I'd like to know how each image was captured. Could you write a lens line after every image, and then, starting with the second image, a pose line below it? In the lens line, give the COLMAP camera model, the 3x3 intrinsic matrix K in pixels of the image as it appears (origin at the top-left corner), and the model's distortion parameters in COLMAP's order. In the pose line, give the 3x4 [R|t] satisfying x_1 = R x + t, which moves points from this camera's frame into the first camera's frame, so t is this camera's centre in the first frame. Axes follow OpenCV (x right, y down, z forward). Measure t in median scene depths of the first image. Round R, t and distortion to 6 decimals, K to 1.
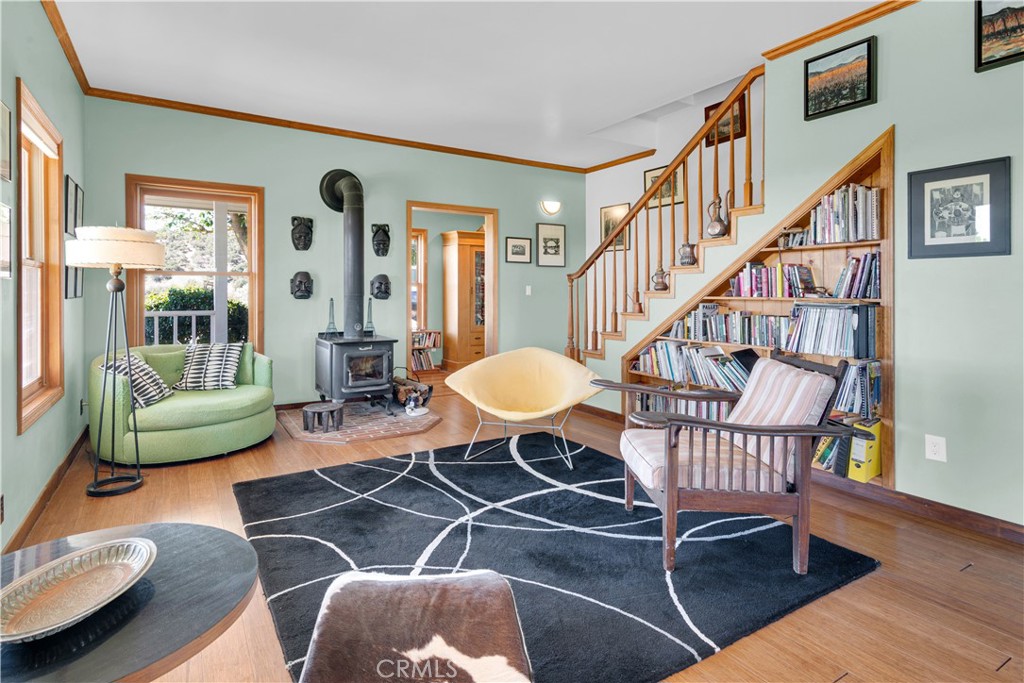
lens RADIAL K [[525.6, 0, 498.9], [0, 525.6, 295.7], [0, 0, 1]] dist [0.012907, -0.000705]
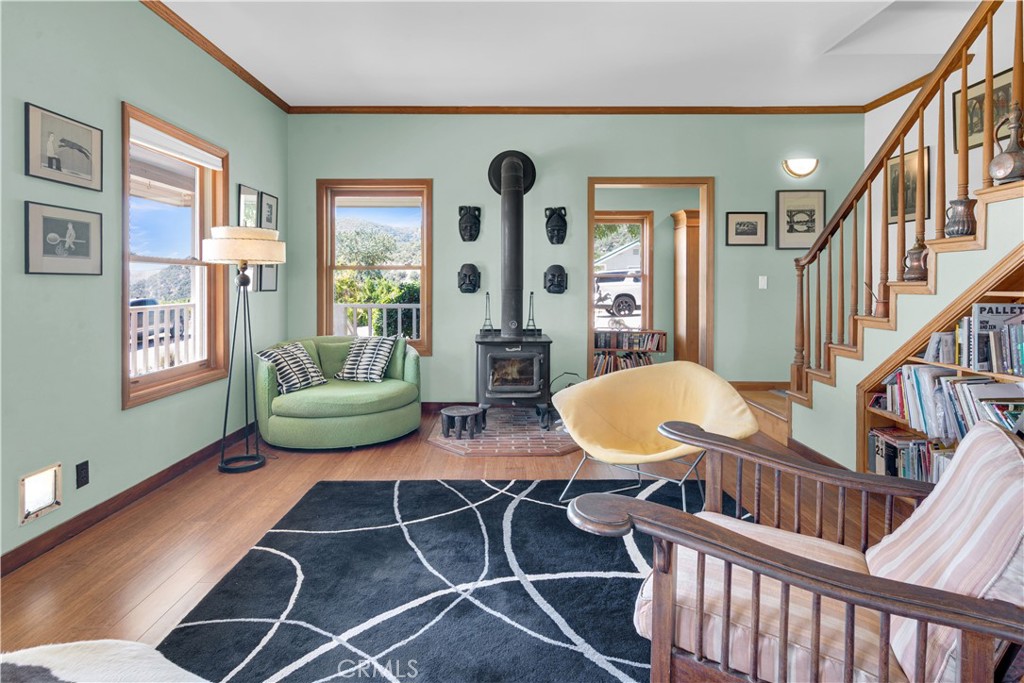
lens RADIAL K [[559.7, 0, 510.1], [0, 559.7, 288.6], [0, 0, 1]] dist [0.007043, 0.000987]
pose [[0.854439, -0.000628, -0.519552, 0.229746], [0.000237, 1.000000, -0.000818, -0.000757], [0.519552, 0.000575, 0.854438, 0.195749]]
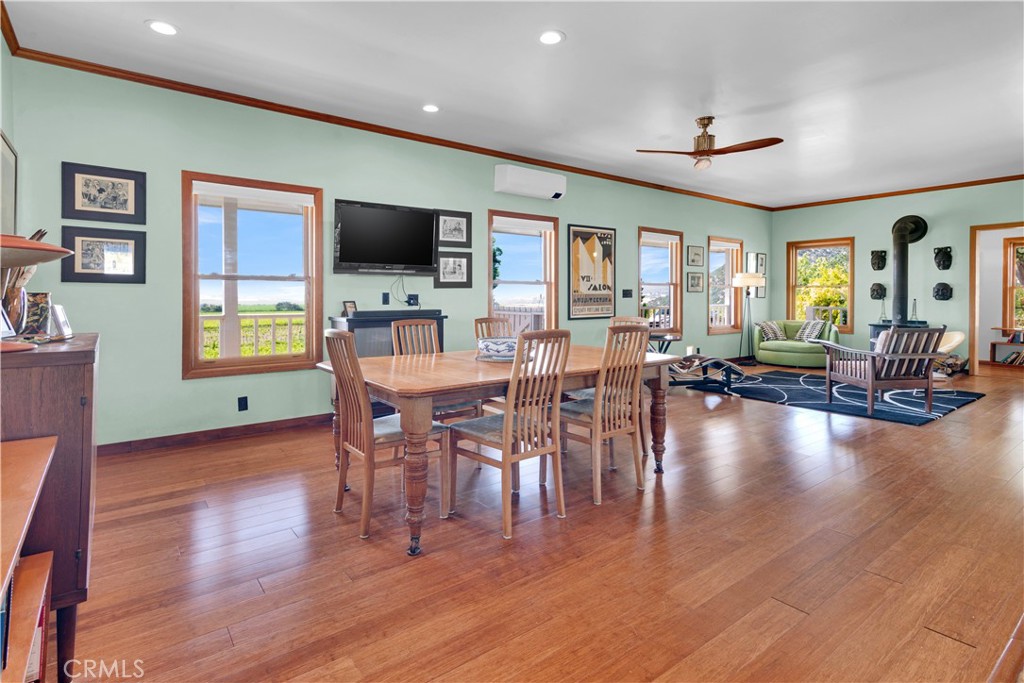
lens RADIAL K [[525.6, 0, 498.9], [0, 525.6, 295.7], [0, 0, 1]] dist [0.012907, -0.000705]
pose [[0.113007, 0.001151, -0.993594, 1.255439], [-0.004689, 0.999989, 0.000625, -0.001749], [0.993583, 0.004588, 0.113011, -0.413392]]
